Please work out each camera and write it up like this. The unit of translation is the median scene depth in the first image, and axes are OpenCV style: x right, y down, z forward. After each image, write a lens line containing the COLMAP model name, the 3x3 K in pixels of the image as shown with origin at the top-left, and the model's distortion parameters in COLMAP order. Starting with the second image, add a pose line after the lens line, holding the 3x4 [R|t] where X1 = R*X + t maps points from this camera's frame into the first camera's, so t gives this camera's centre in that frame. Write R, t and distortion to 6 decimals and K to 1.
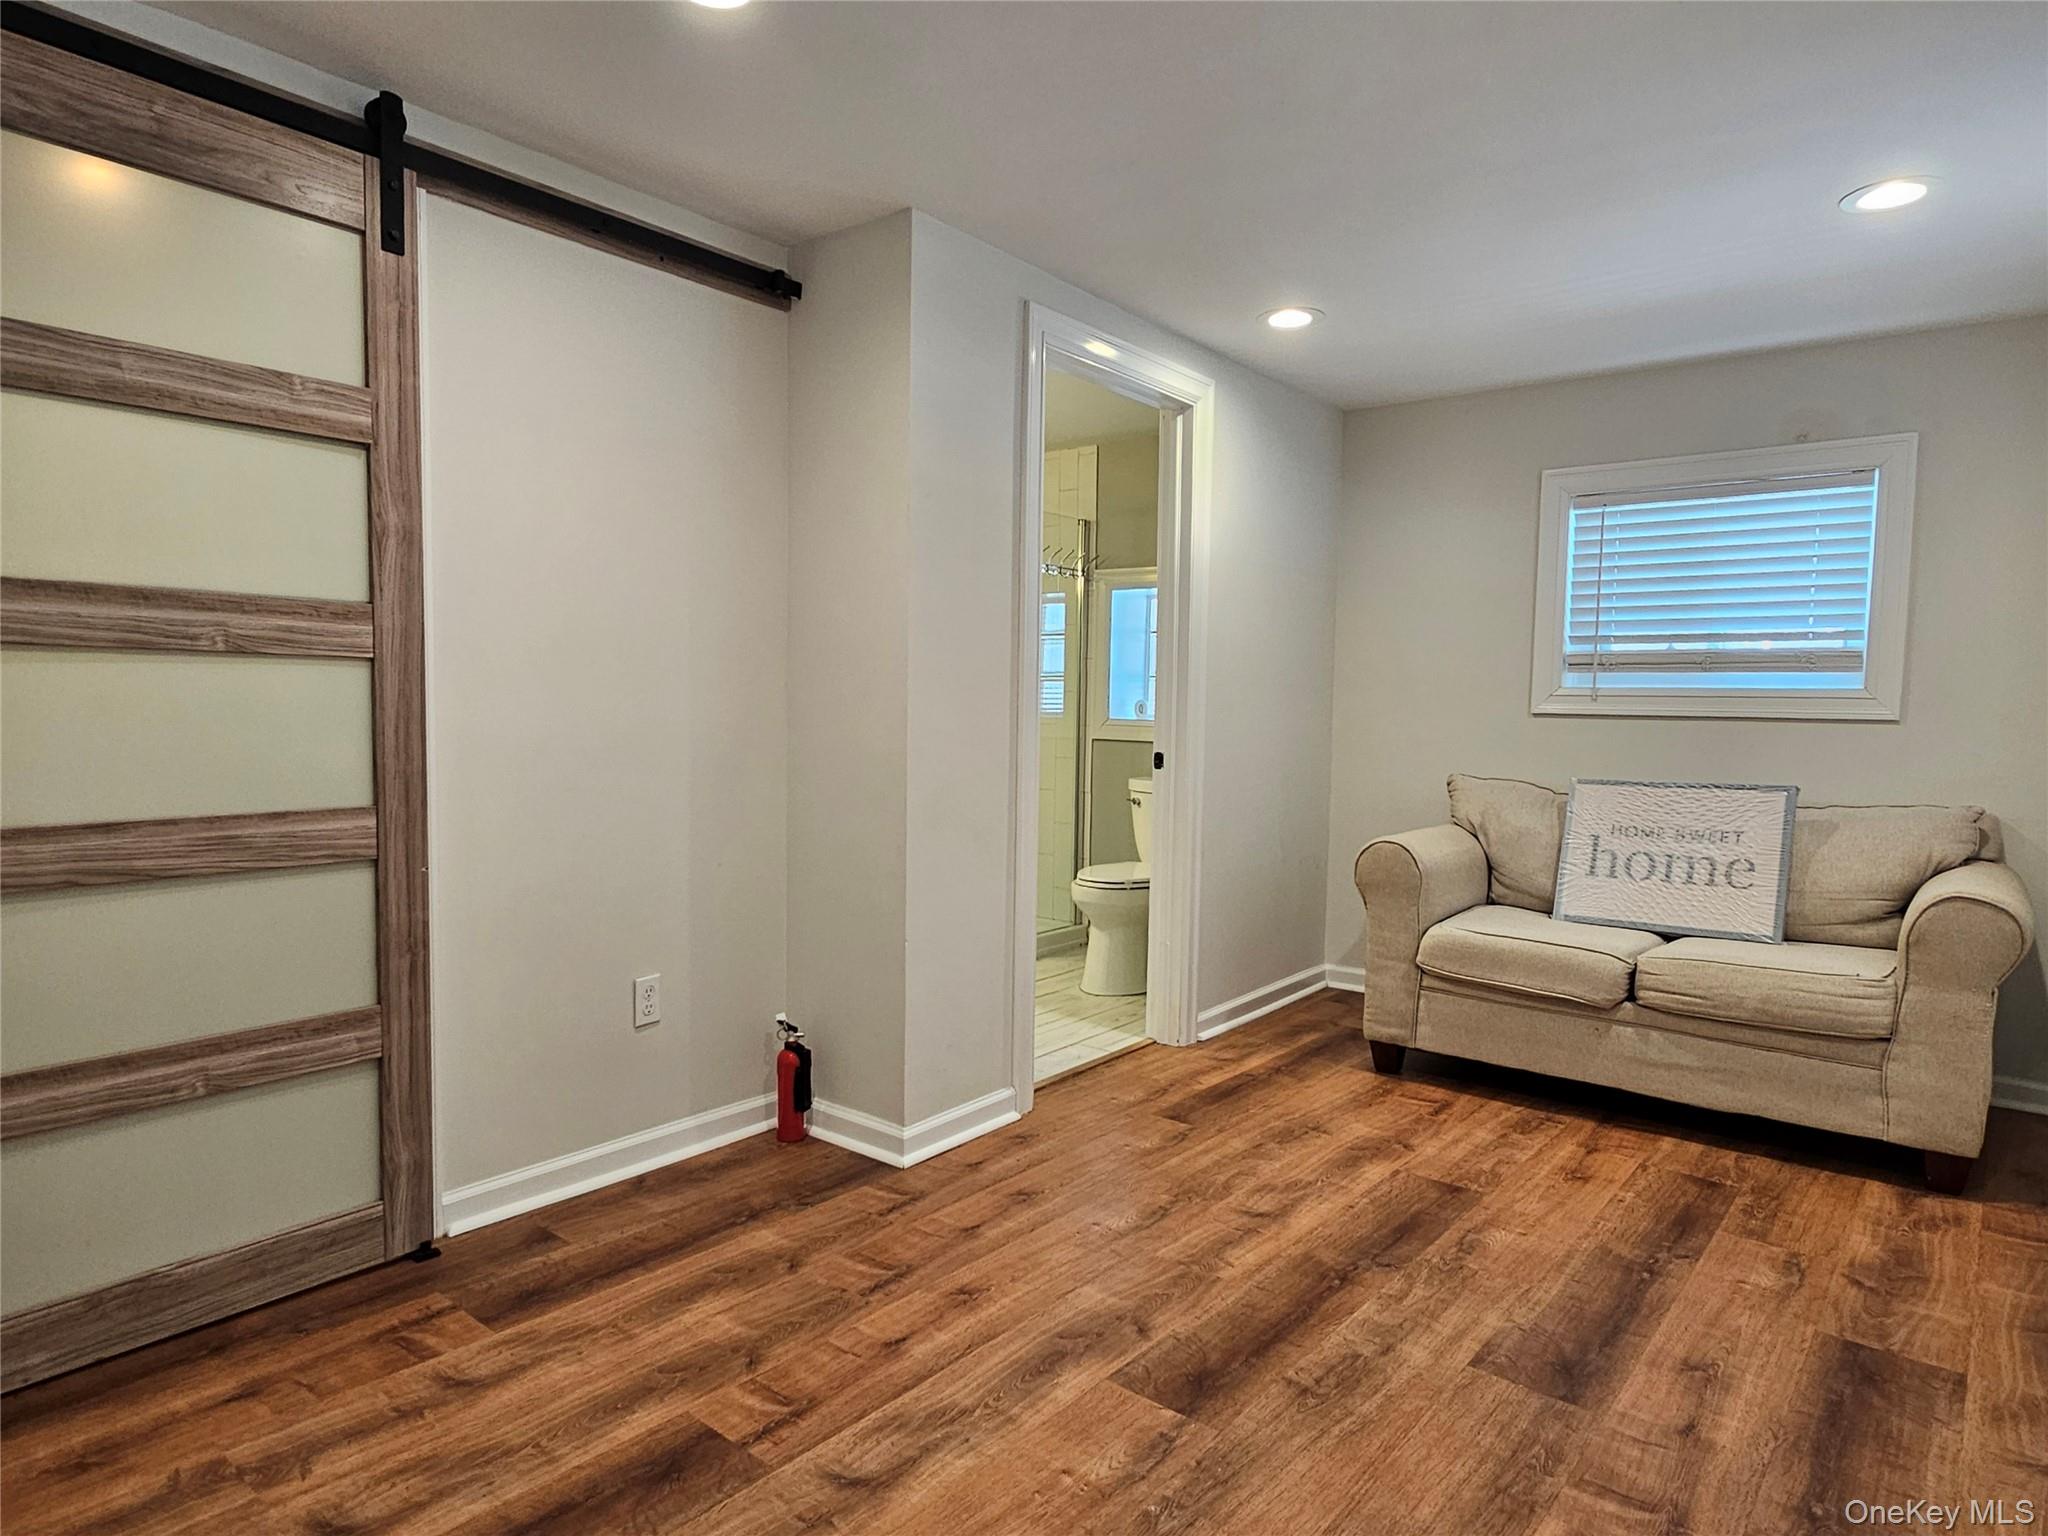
lens RADIAL K [[1208.2, 0, 1021.3], [0, 1208.2, 781.2], [0, 0, 1]] dist [0.002596, -0.000909]
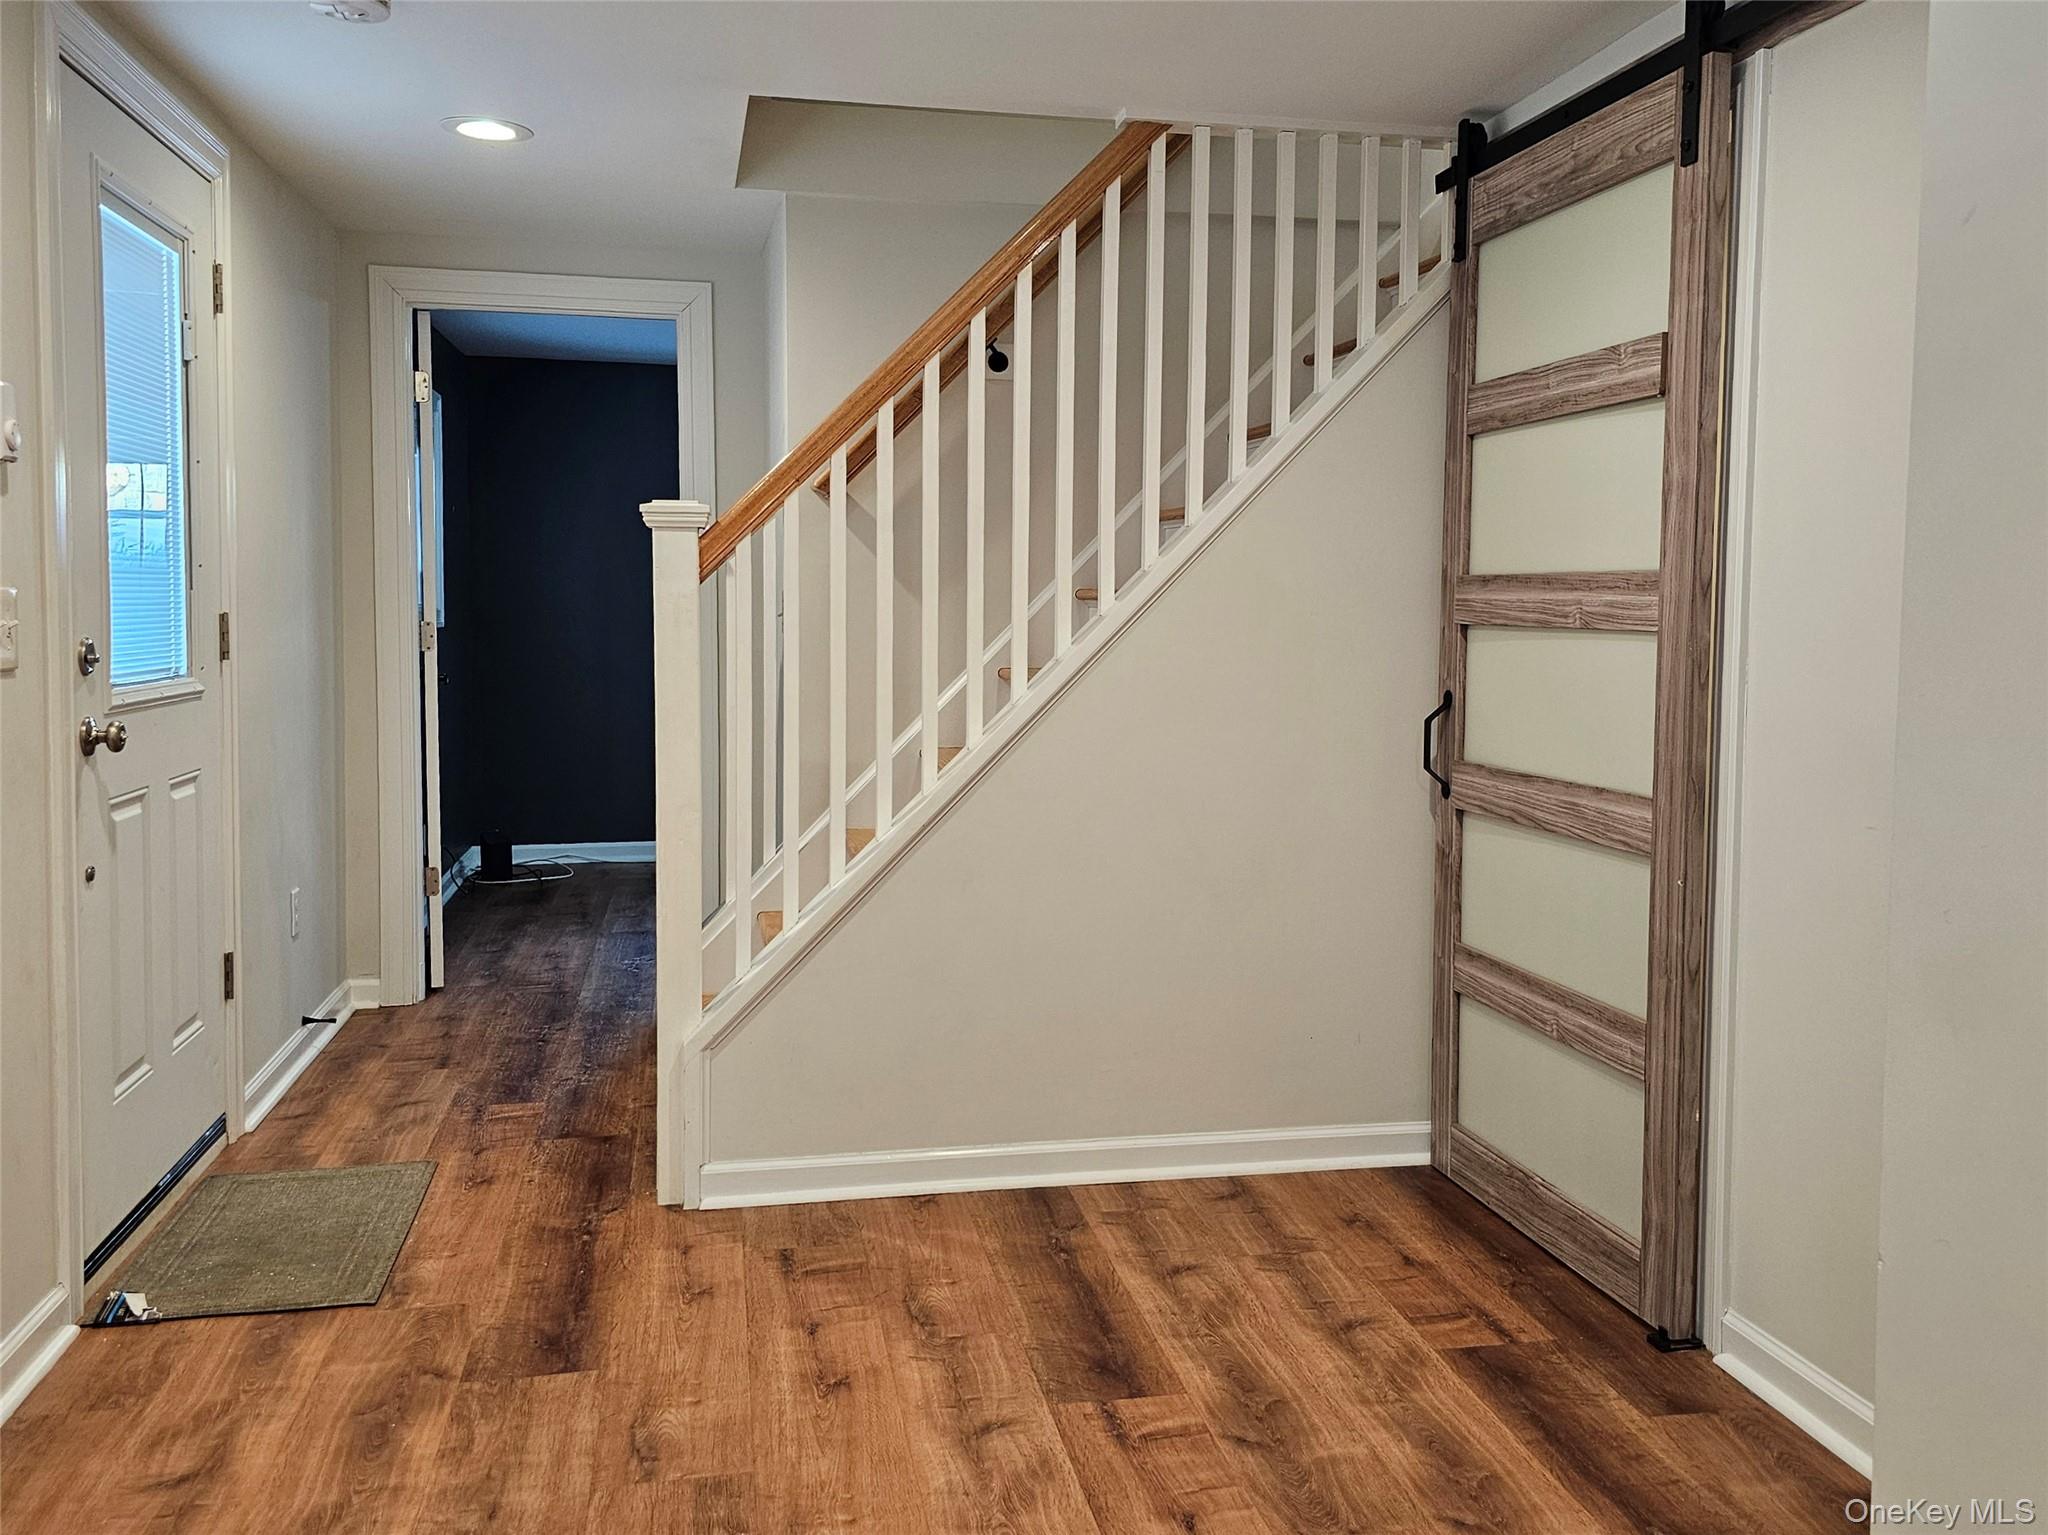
lens RADIAL K [[1689.5, 0, 1025.2], [0, 1689.5, 694.6], [0, 0, 1]] dist [0.058984, 0.001869]
pose [[-0.626172, 0.020932, -0.779404, 0.767388], [-0.072070, 0.993806, 0.084591, -0.134040], [0.776347, 0.109140, -0.620784, 1.484974]]
